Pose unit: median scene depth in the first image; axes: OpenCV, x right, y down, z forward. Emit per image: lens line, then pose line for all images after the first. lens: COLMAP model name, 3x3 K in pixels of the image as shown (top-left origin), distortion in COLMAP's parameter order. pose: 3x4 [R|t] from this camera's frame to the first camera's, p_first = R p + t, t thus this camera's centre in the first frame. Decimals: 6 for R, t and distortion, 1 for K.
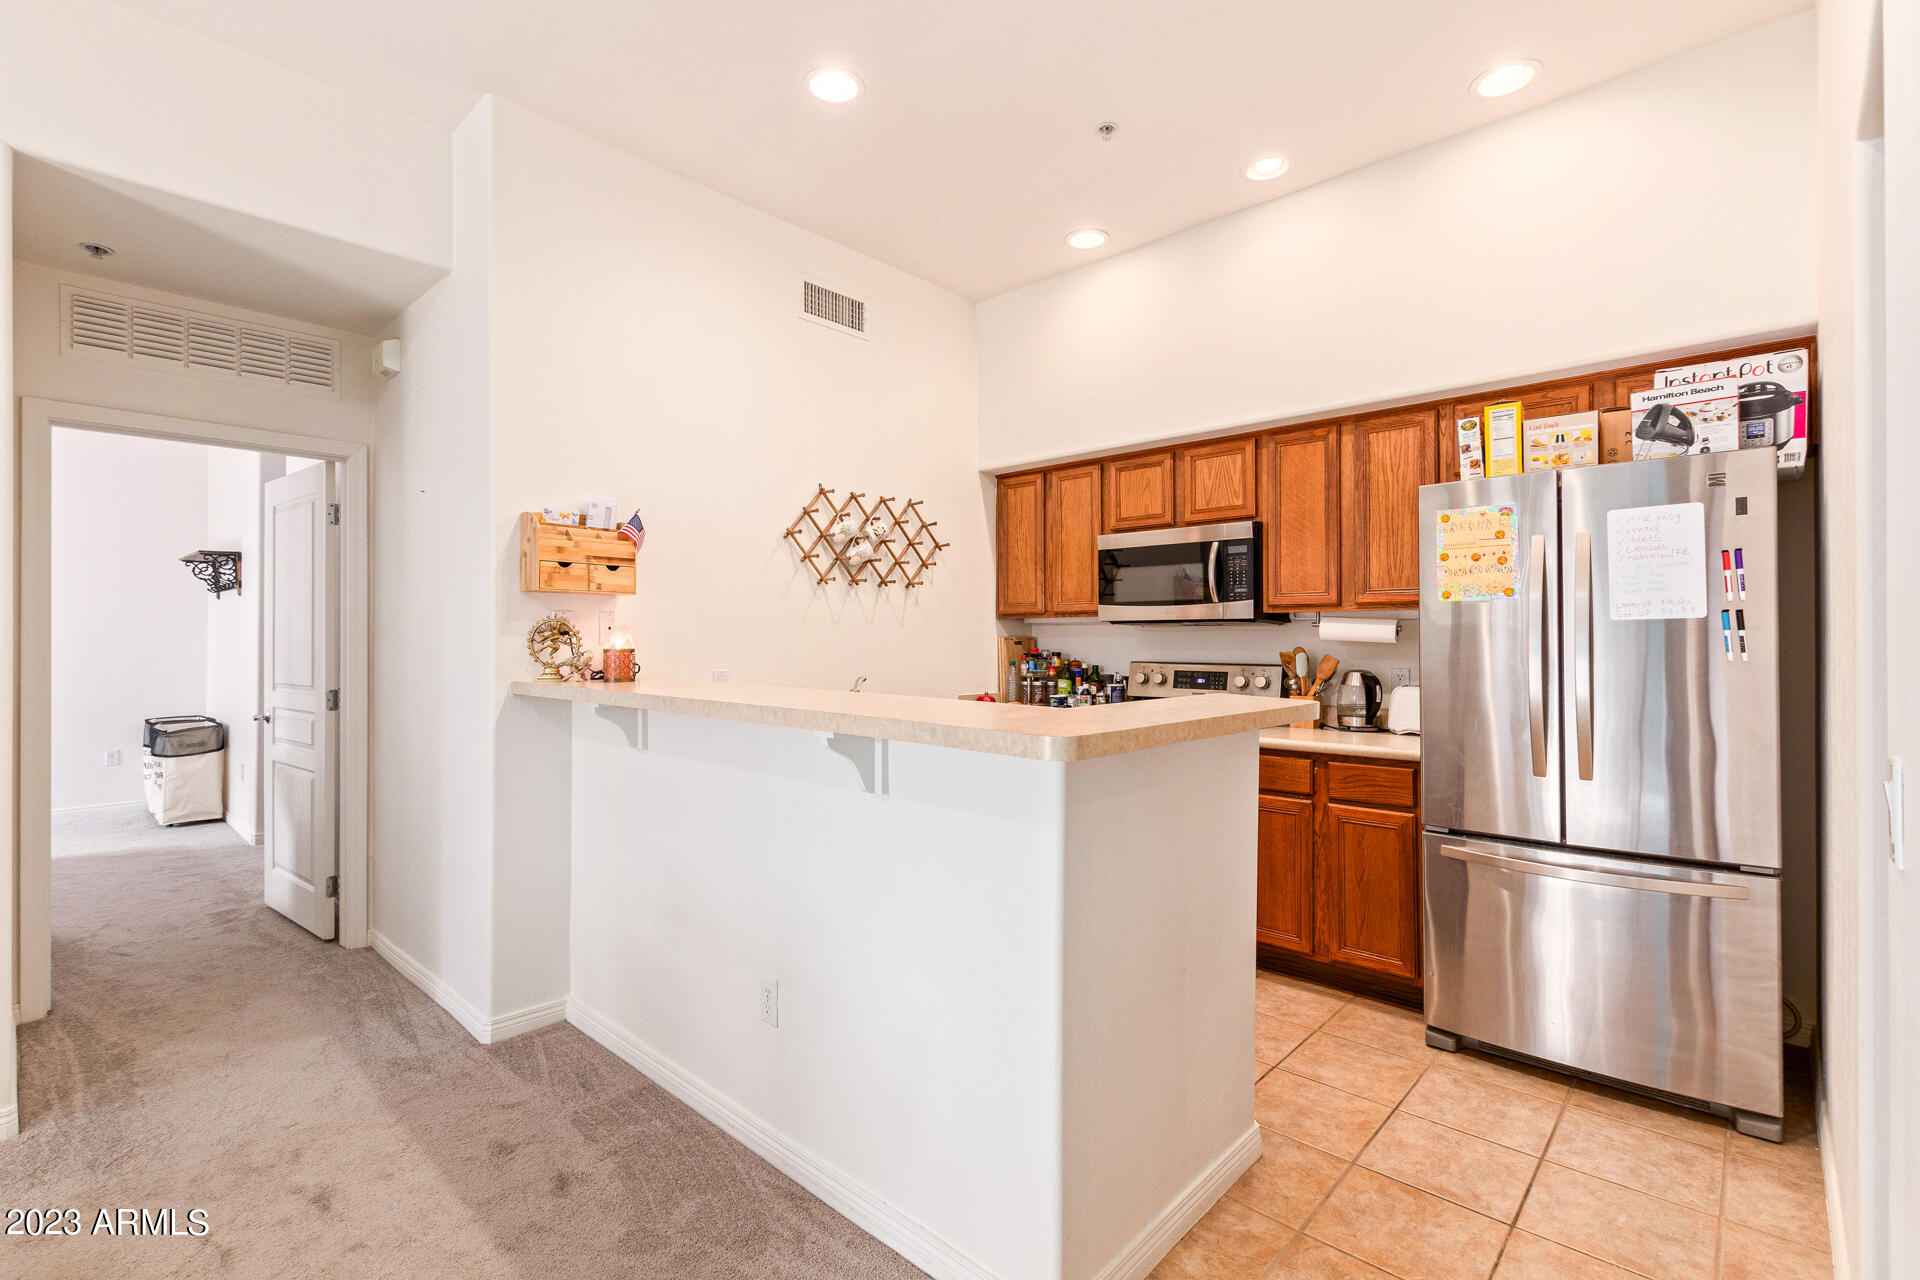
lens RADIAL K [[874.0, 0, 955.9], [0, 874.0, 634.5], [0, 0, 1]] dist [0.002973, -0.000059]
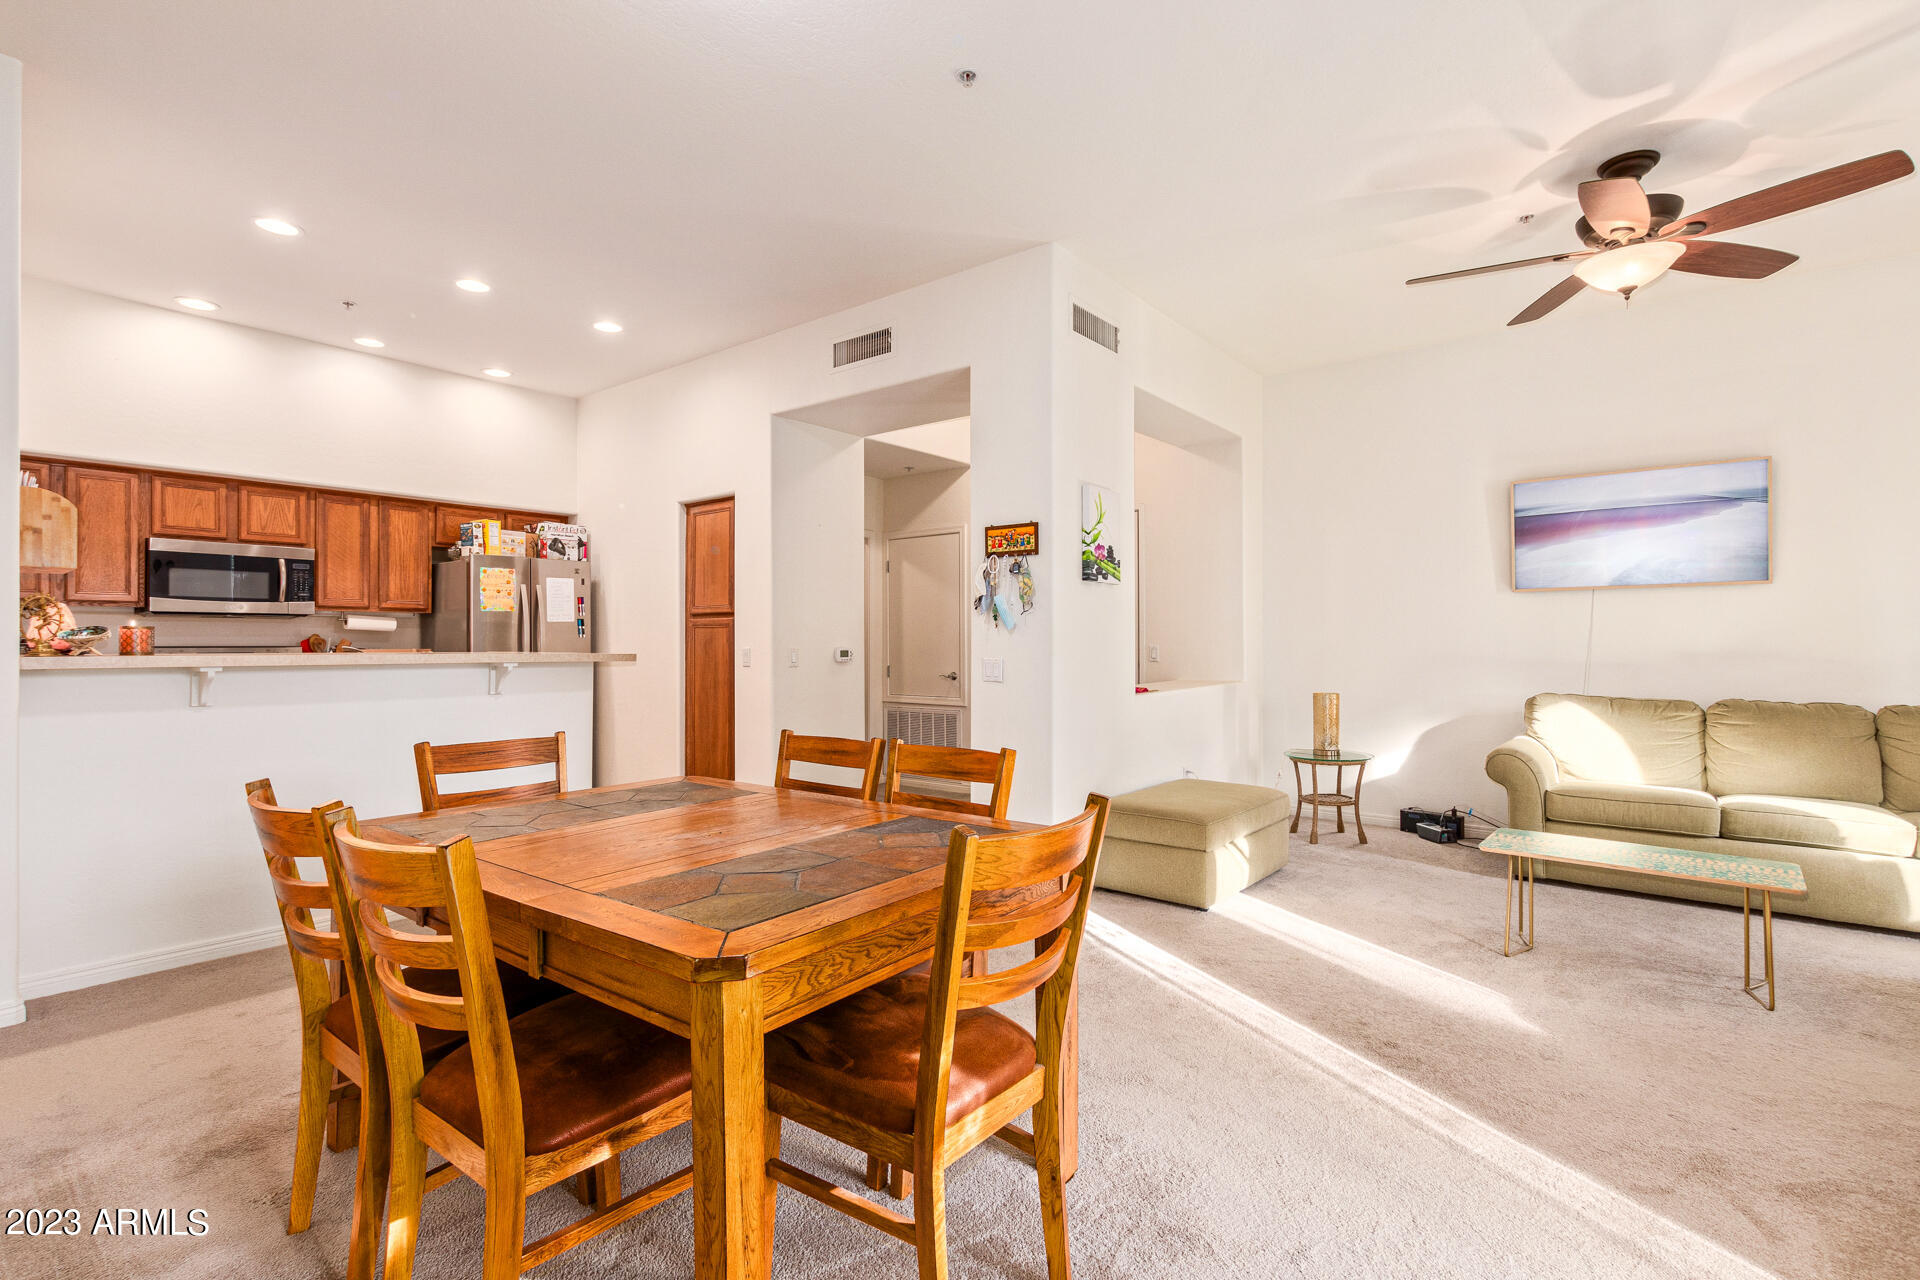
lens RADIAL K [[874.0, 0, 955.9], [0, 874.0, 634.5], [0, 0, 1]] dist [0.002973, -0.000059]
pose [[-0.084443, 0.006223, 0.996409, -1.234505], [-0.004157, 0.999970, -0.006597, 0.021657], [-0.996420, -0.004699, -0.084415, 0.032138]]
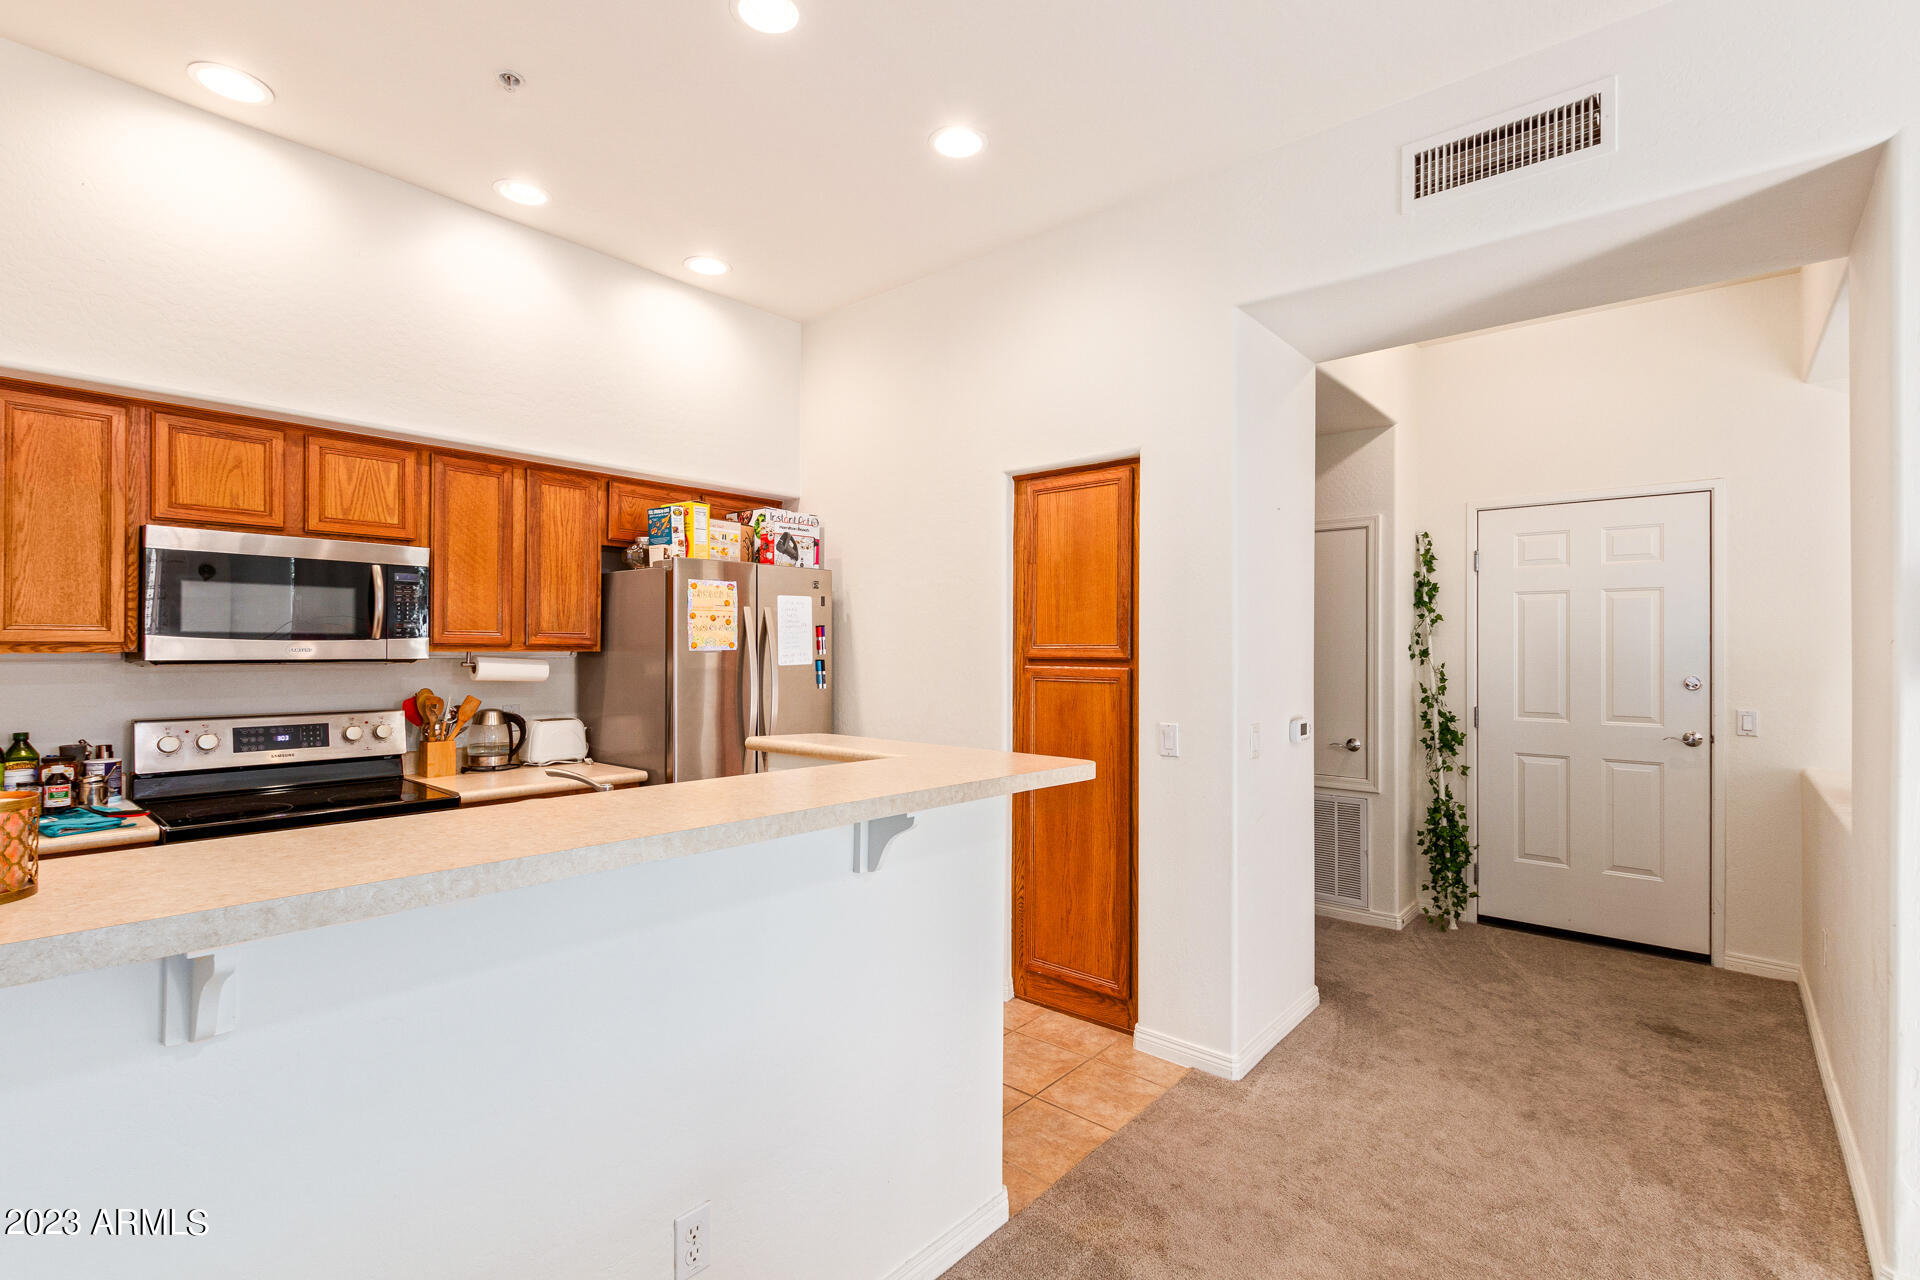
lens RADIAL K [[874.0, 0, 955.9], [0, 874.0, 634.5], [0, 0, 1]] dist [0.002973, -0.000059]
pose [[-0.042294, 0.012951, 0.999021, -0.555862], [-0.010789, 0.999852, -0.013418, -0.036312], [-0.999047, -0.011346, -0.042148, 0.502705]]
